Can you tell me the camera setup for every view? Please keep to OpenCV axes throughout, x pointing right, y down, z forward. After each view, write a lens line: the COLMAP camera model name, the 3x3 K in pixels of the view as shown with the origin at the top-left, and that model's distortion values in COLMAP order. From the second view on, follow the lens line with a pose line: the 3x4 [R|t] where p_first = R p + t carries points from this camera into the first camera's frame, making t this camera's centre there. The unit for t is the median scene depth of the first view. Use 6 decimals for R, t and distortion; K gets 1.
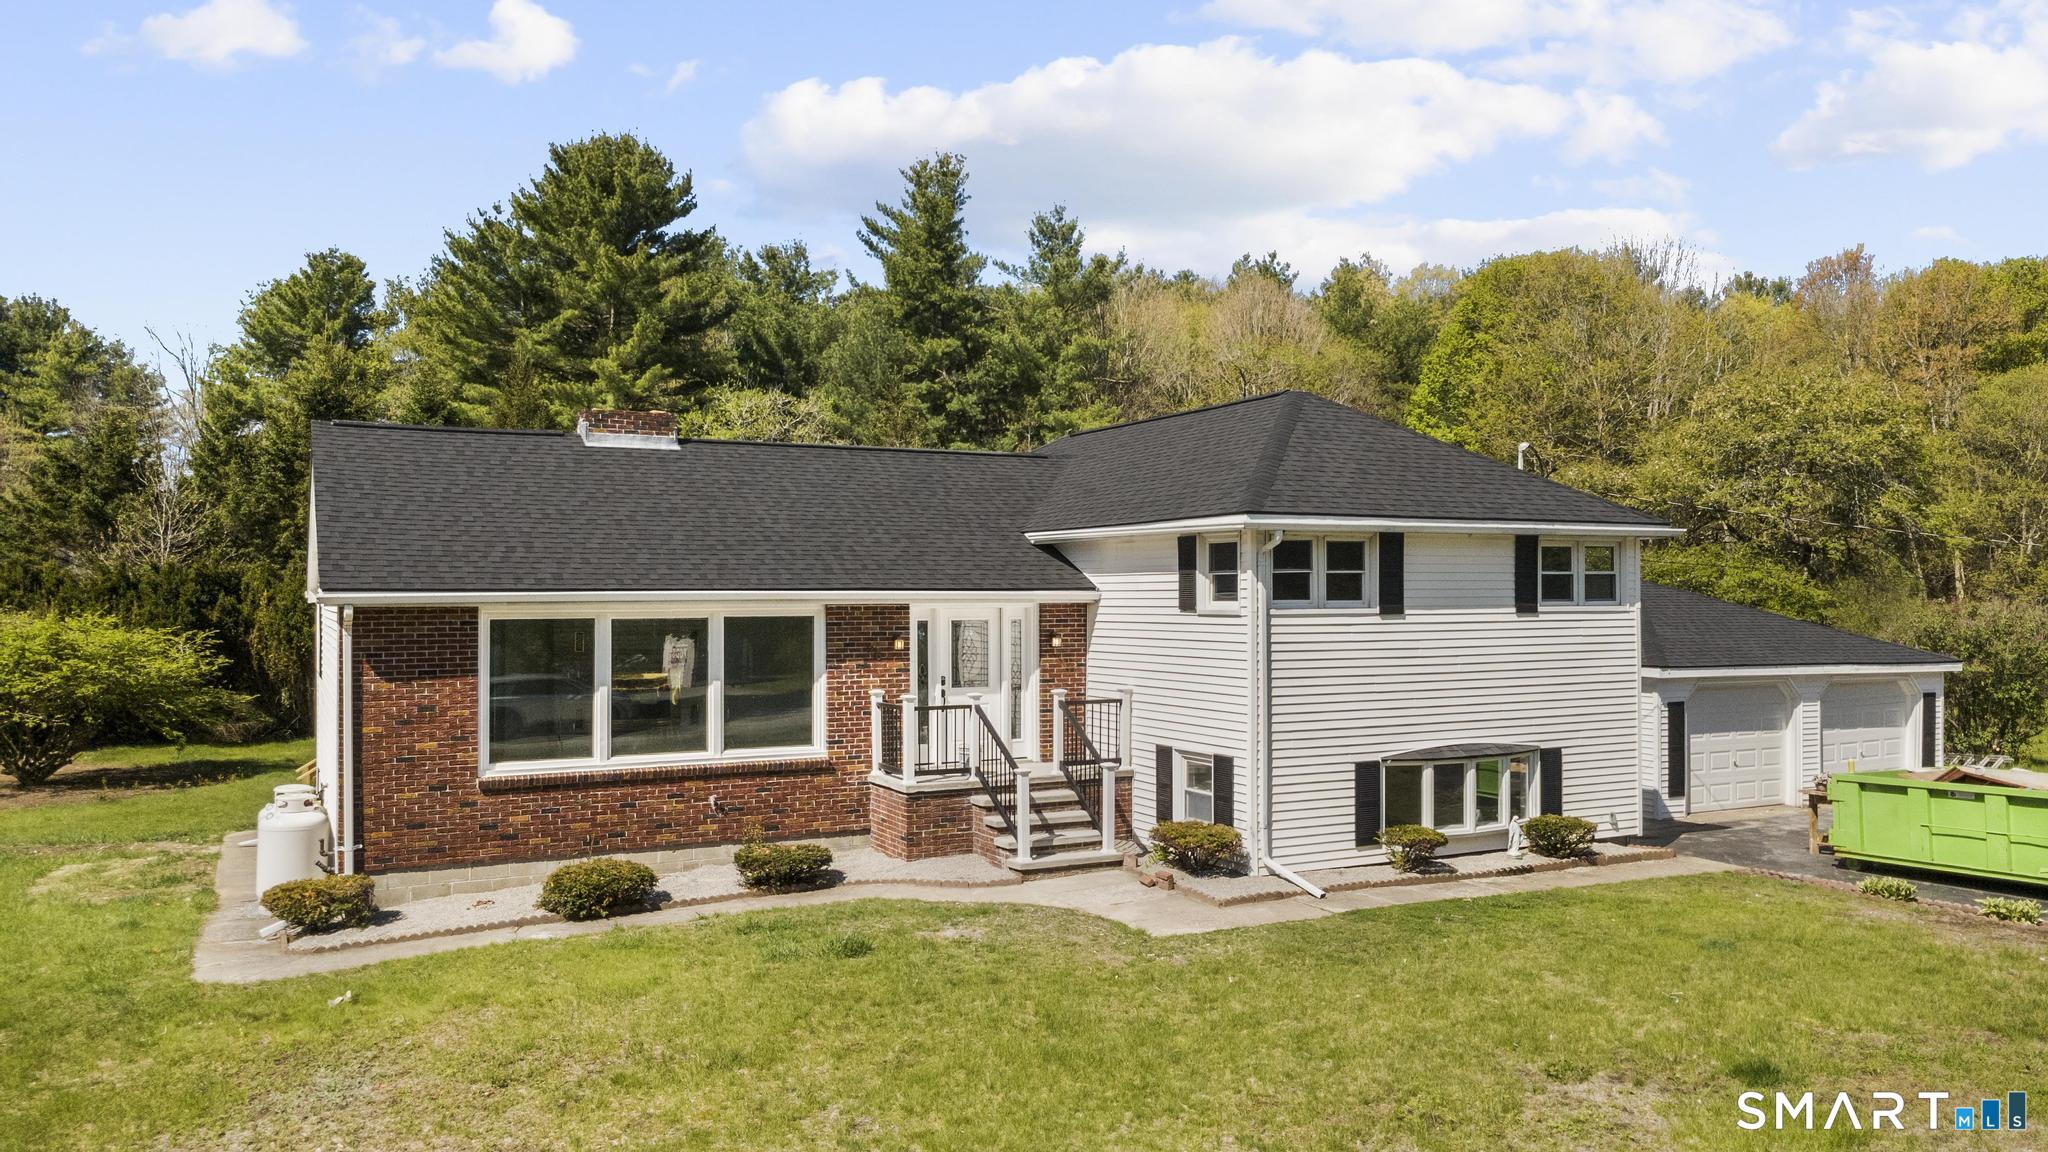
lens RADIAL K [[1424.5, 0, 1024.0], [0, 1424.5, 576.0], [0, 0, 1]] dist [0.007942, 0.000972]
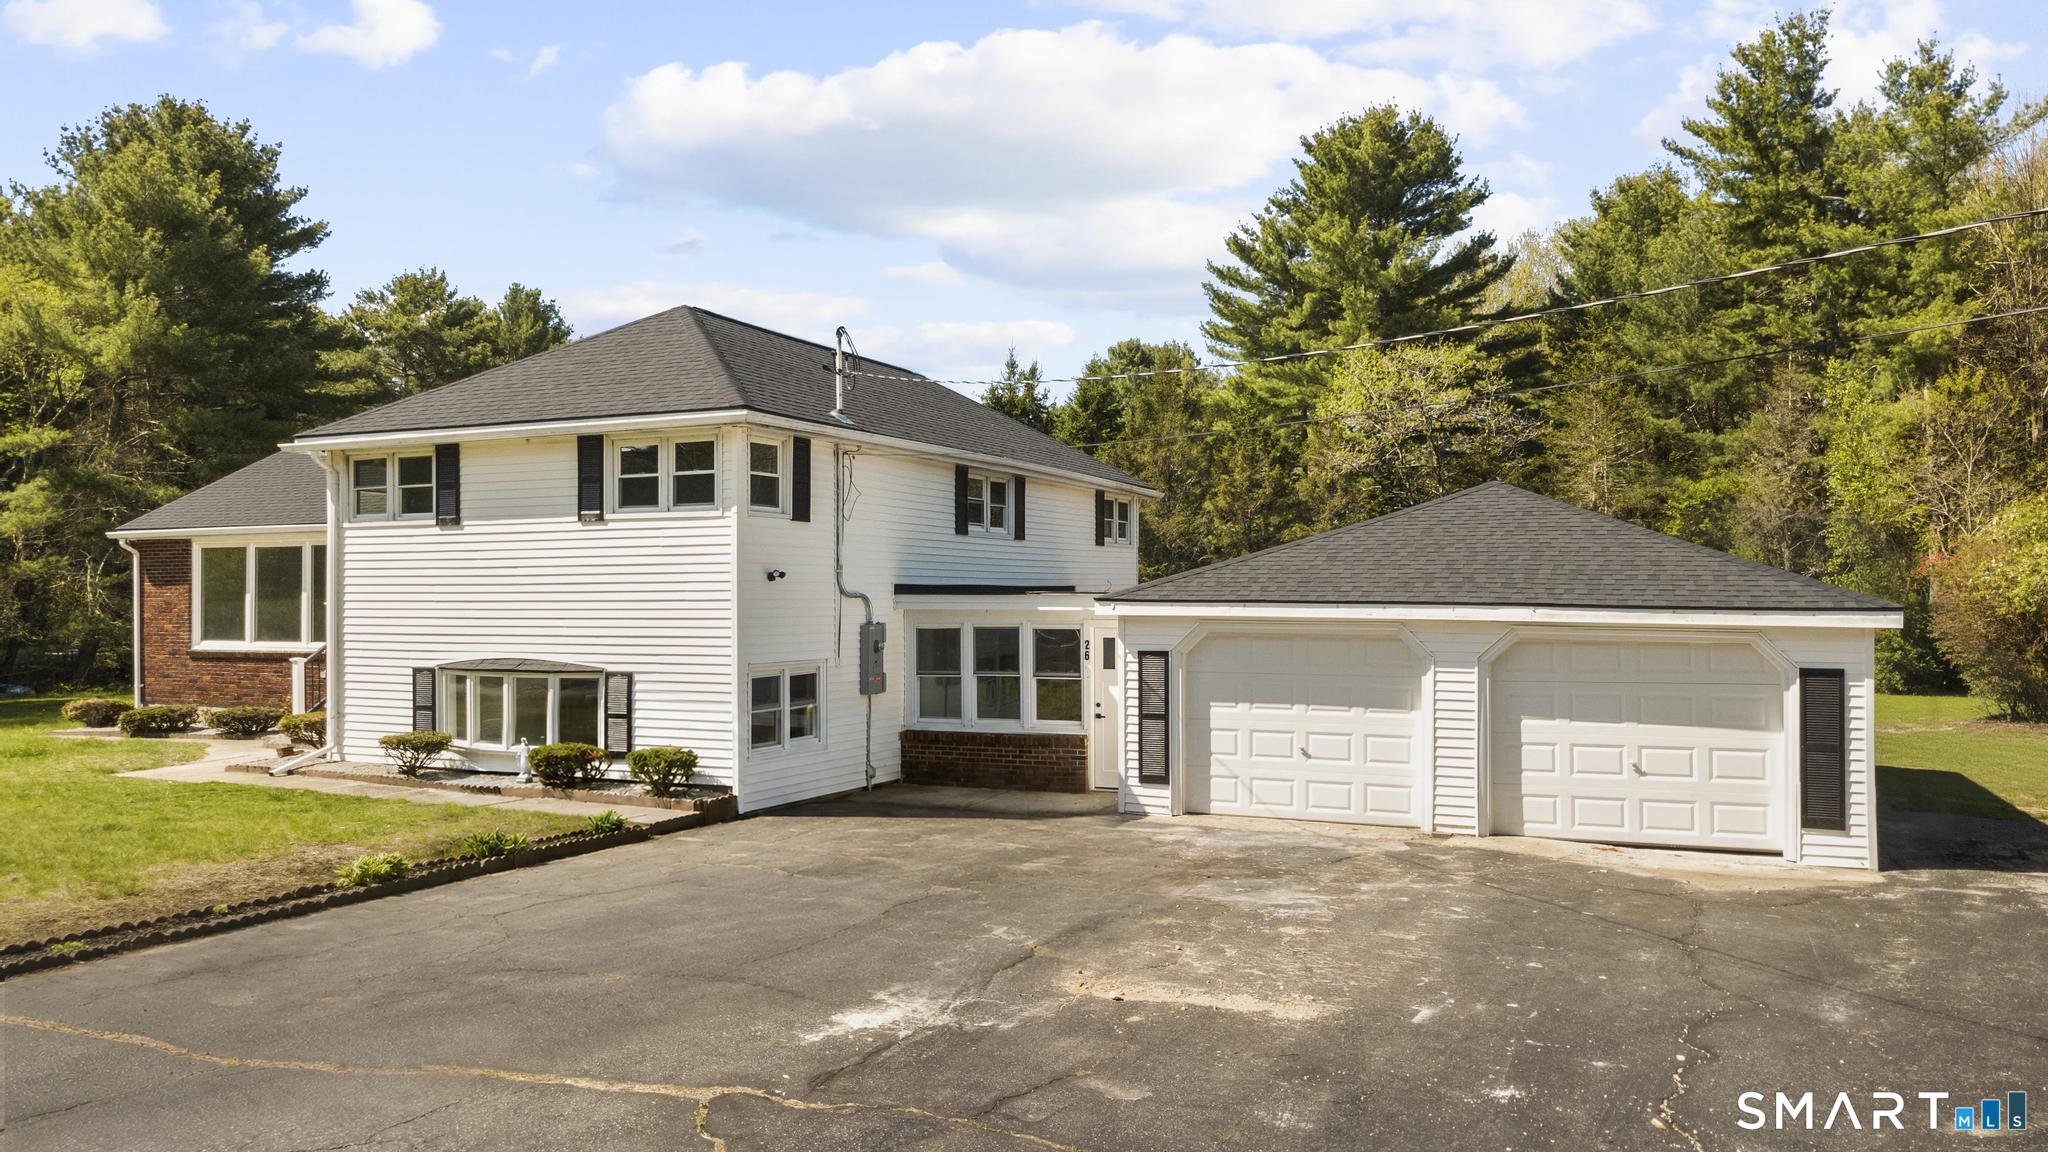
lens RADIAL K [[1427.0, 0, 1024.0], [0, 1427.0, 576.0], [0, 0, 1]] dist [0.021295, -0.037154]
pose [[0.623695, -0.008995, -0.781616, 1.261678], [0.011198, 0.999934, -0.002573, 0.067566], [0.781588, -0.007148, 0.623754, 0.658474]]
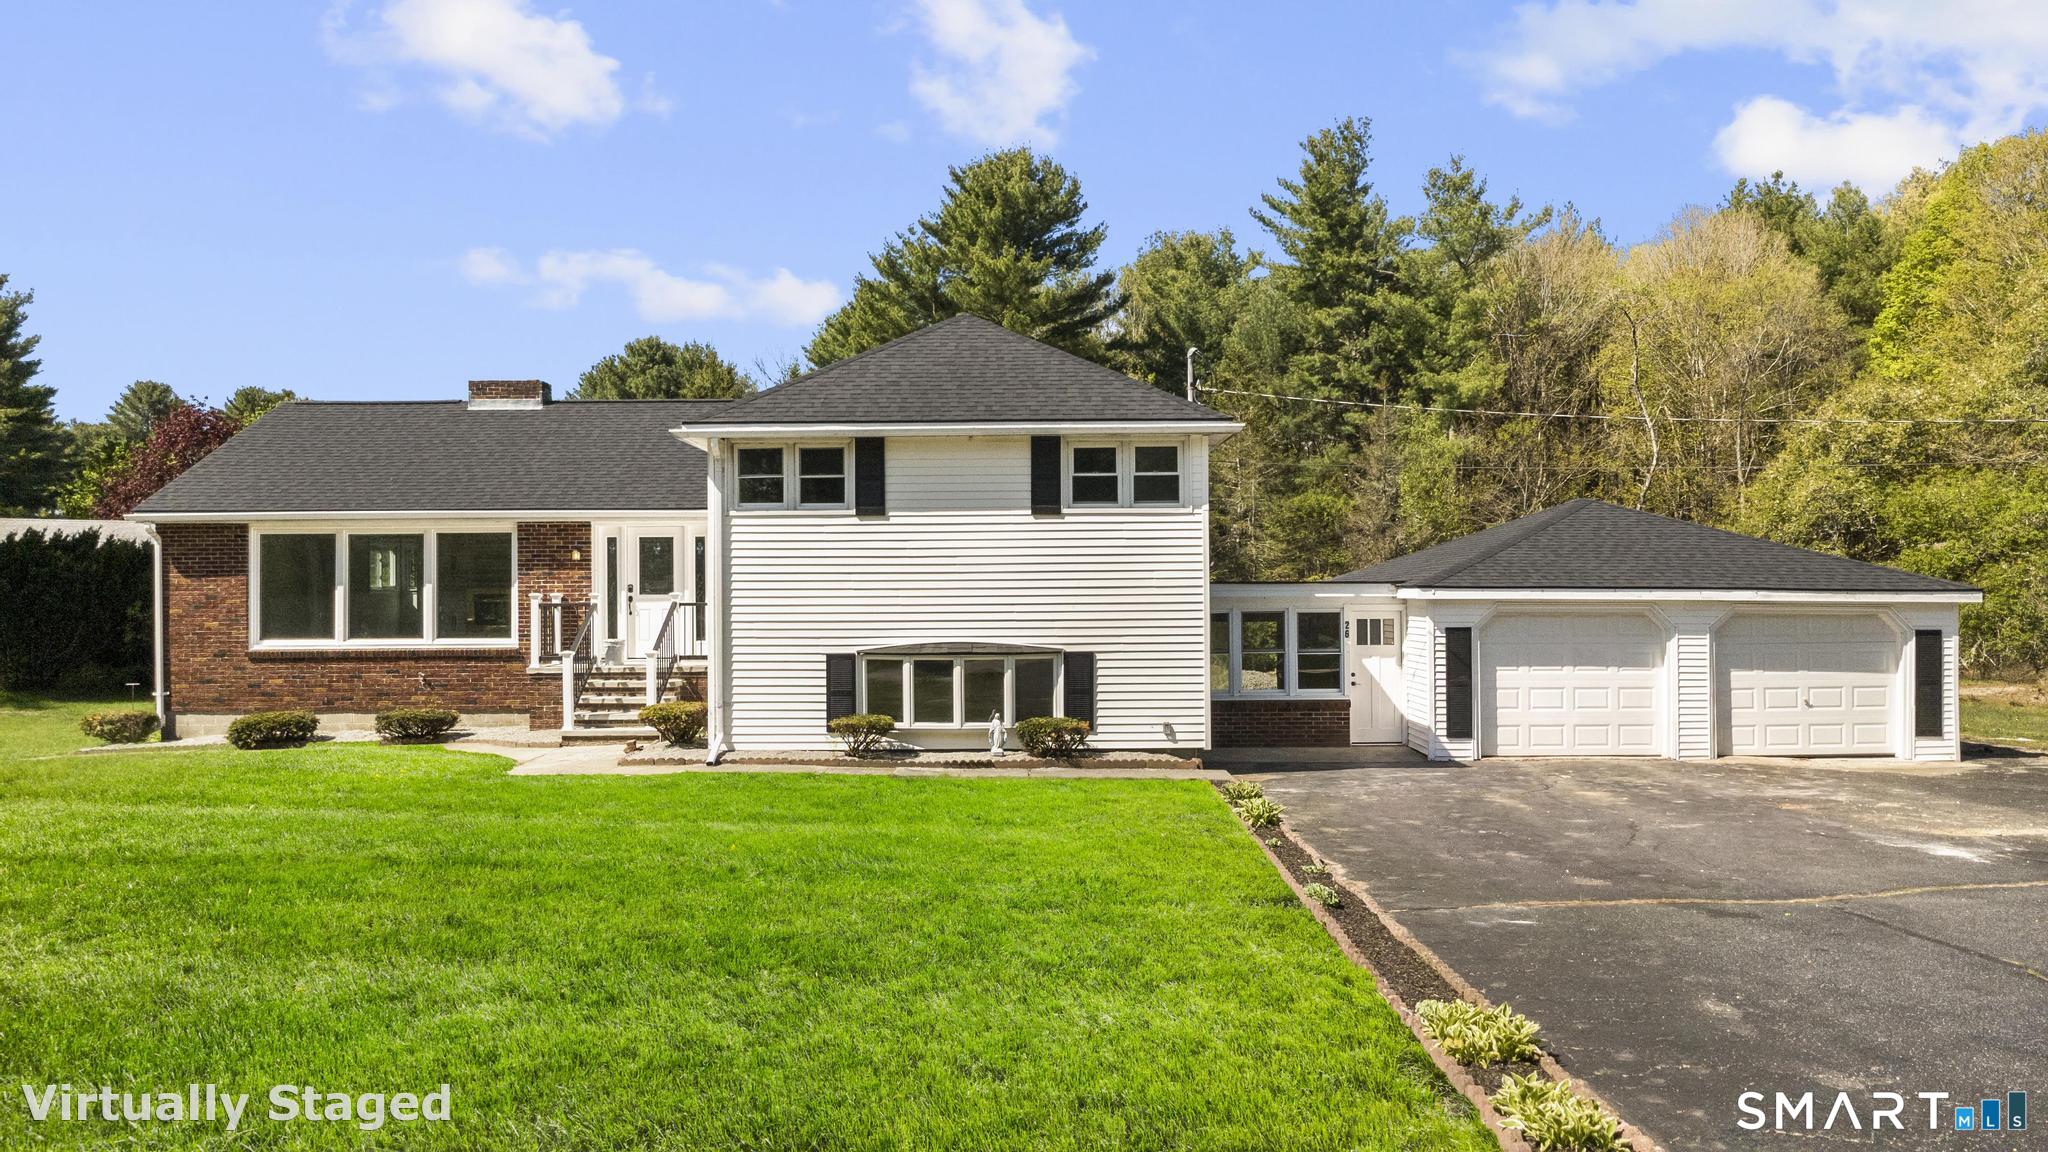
lens RADIAL K [[1424.5, 0, 1024.0], [0, 1424.5, 576.0], [0, 0, 1]] dist [0.007942, 0.000972]
pose [[0.889509, -0.008748, -0.456834, 0.807841], [0.009229, 0.999957, -0.001179, 0.070998], [0.456824, -0.003168, 0.889551, 0.109991]]
